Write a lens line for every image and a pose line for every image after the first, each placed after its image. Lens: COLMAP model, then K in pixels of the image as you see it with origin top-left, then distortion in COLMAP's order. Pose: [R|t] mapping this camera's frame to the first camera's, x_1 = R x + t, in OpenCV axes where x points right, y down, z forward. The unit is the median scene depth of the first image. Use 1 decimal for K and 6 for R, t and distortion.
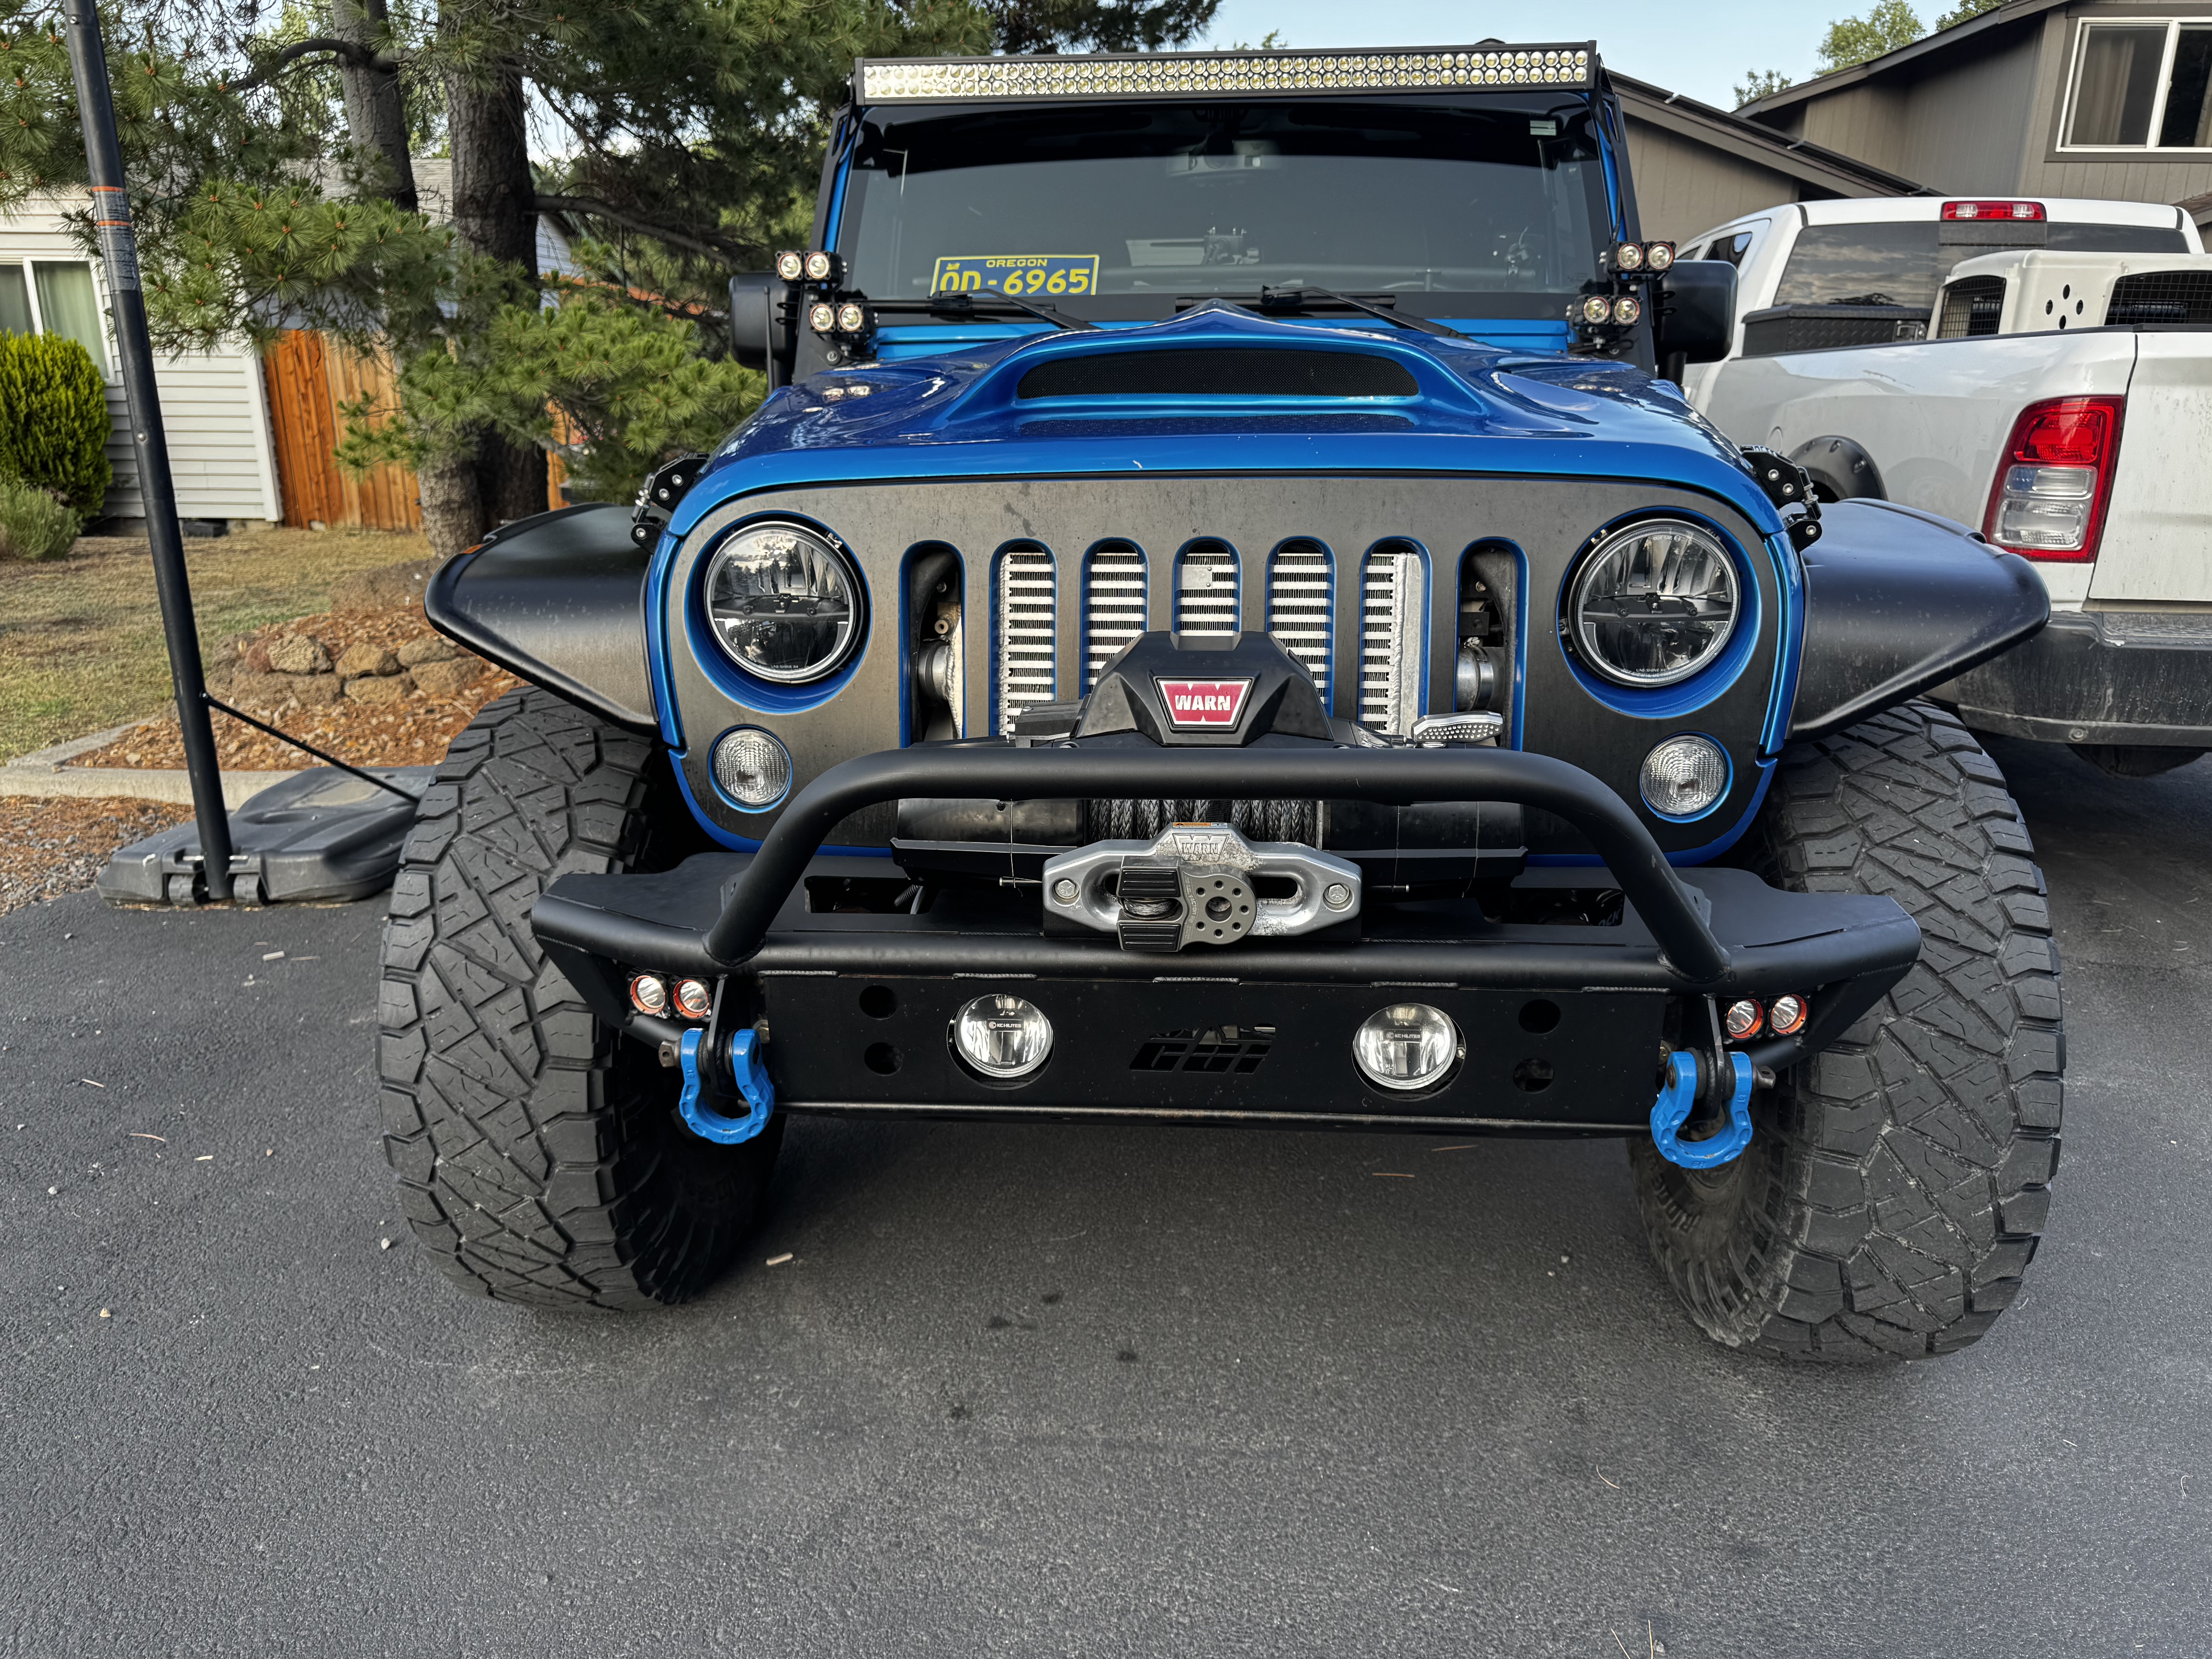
lens RADIAL K [[1531.9, 0, 1107.9], [0, 1531.9, 903.5], [0, 0, 1]] dist [0.047236, -0.034618]
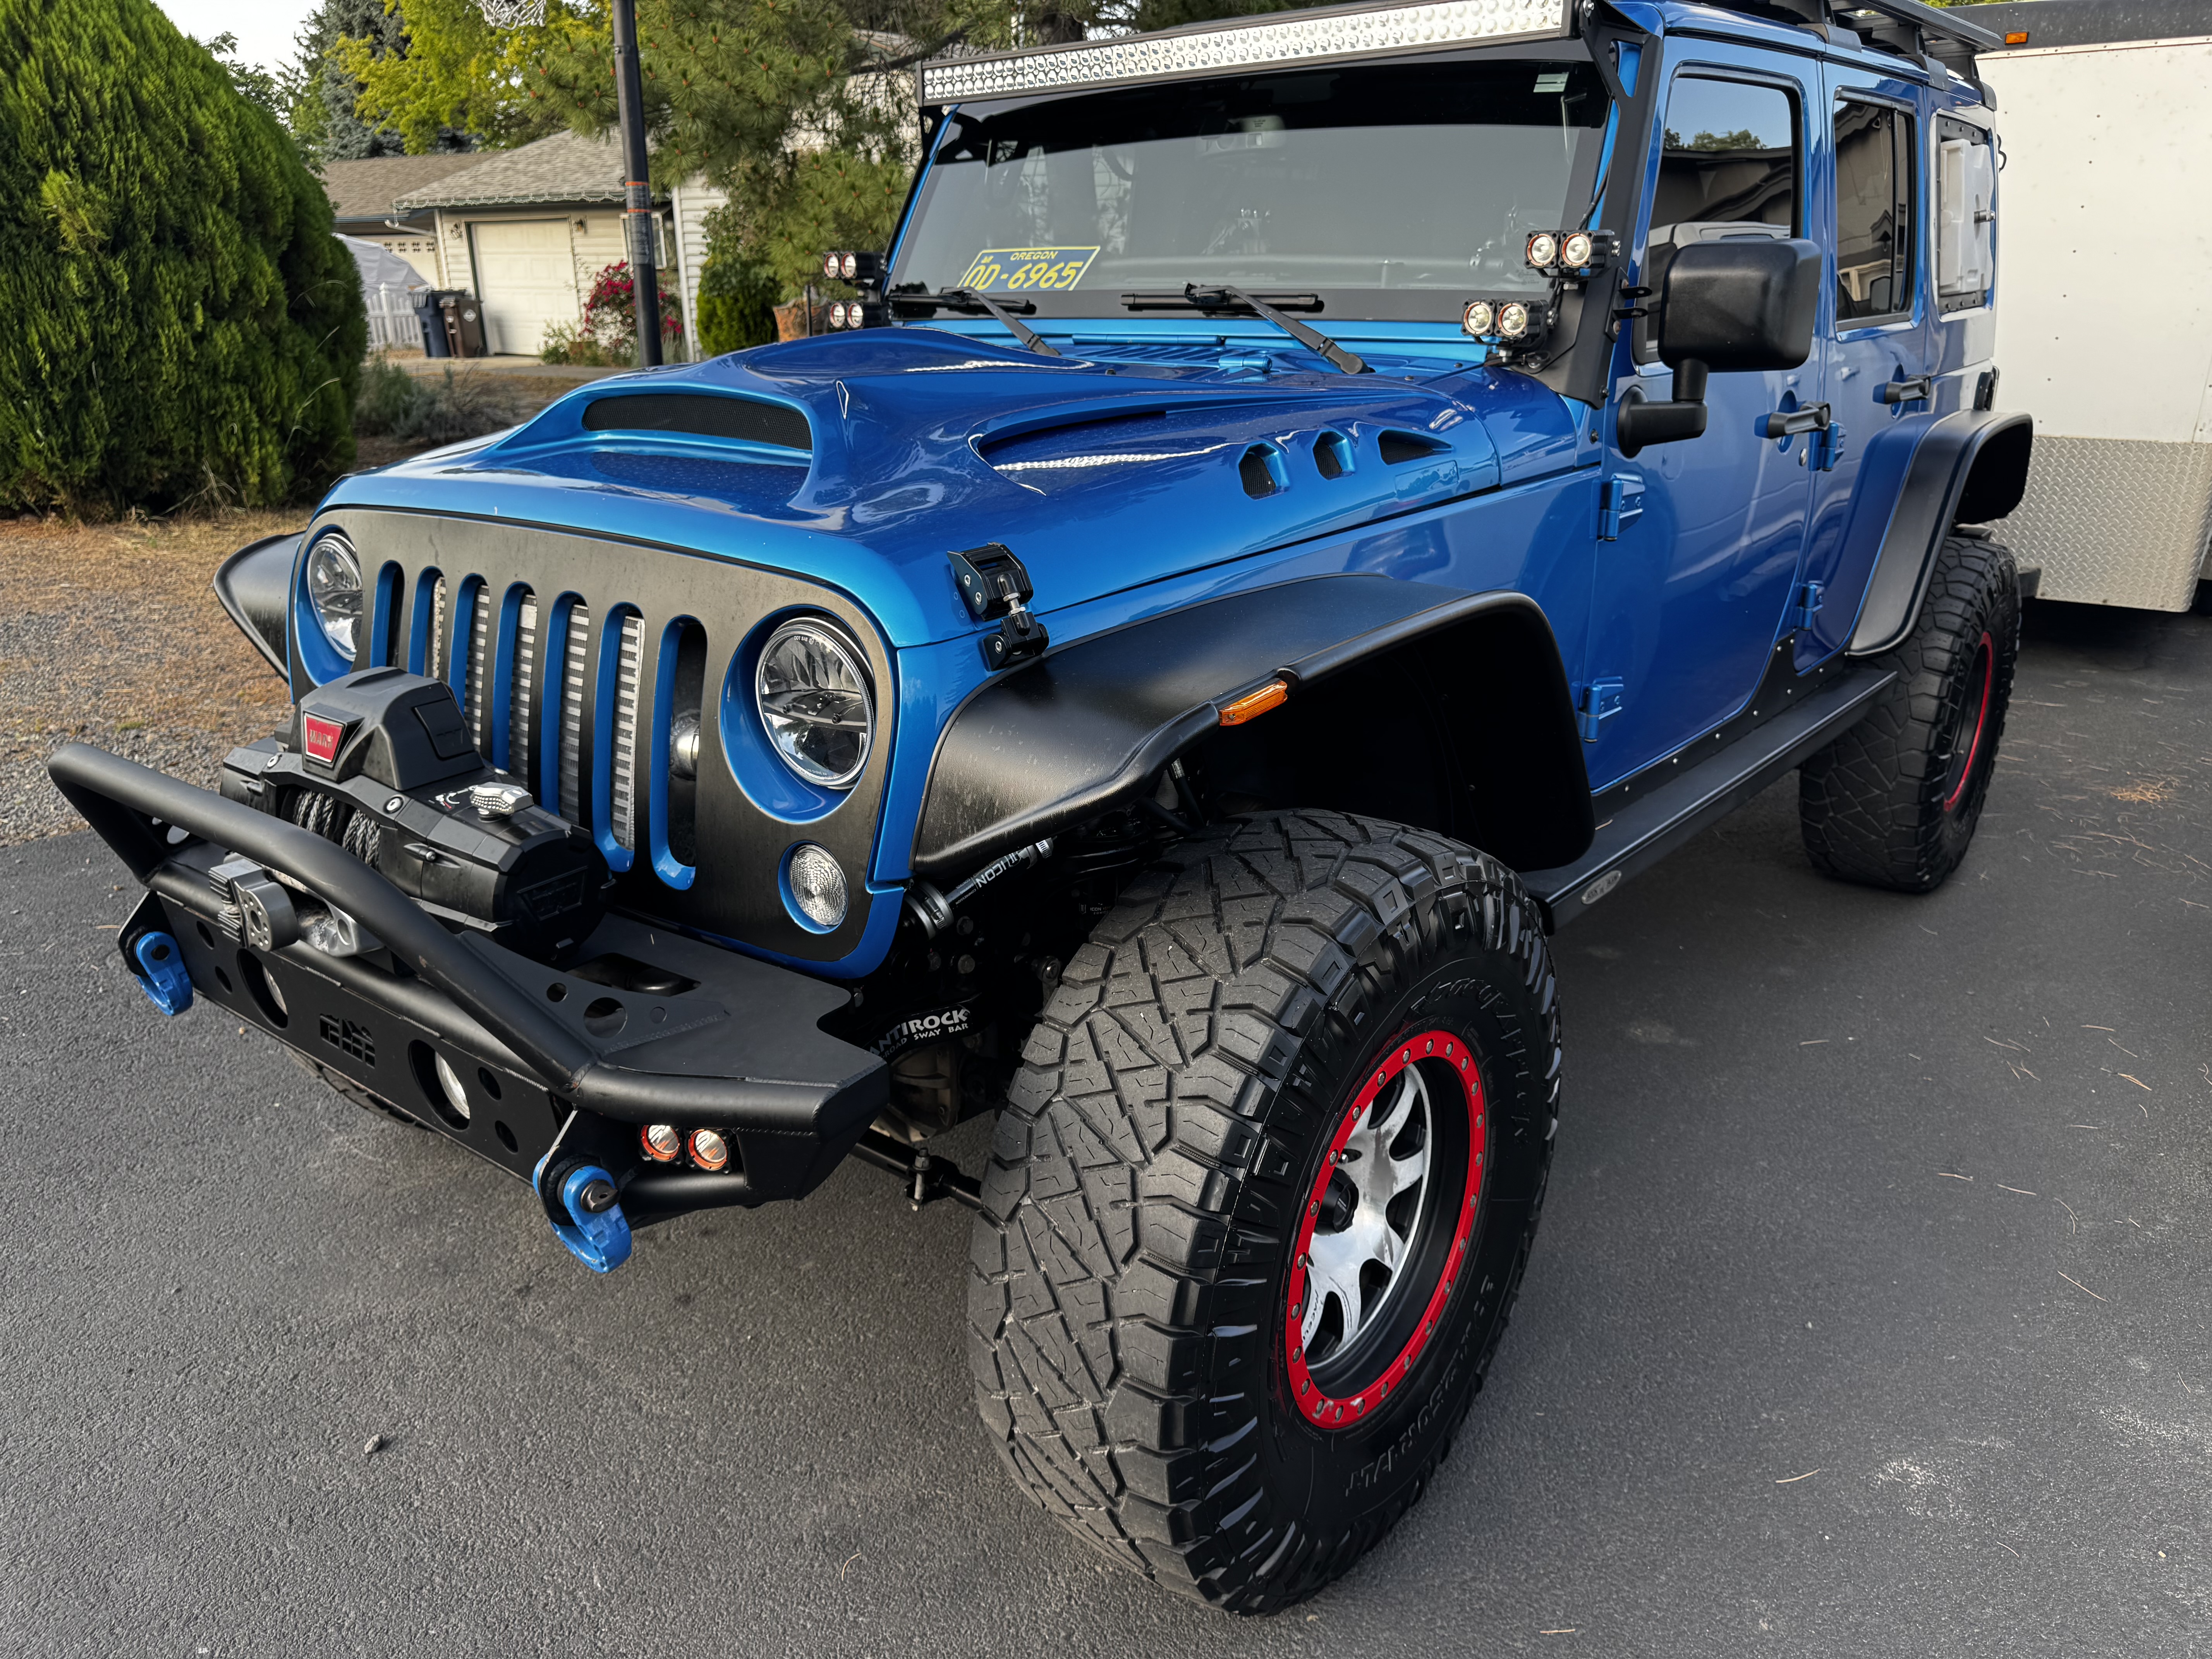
lens RADIAL K [[1534.1, 0, 1097.4], [0, 1534.1, 871.8], [0, 0, 1]] dist [0.047489, -0.047559]
pose [[0.825420, 0.199926, -0.527931, 0.593722], [-0.173151, 0.979773, 0.100316, -0.126494], [0.537308, 0.008608, 0.843342, 0.168764]]
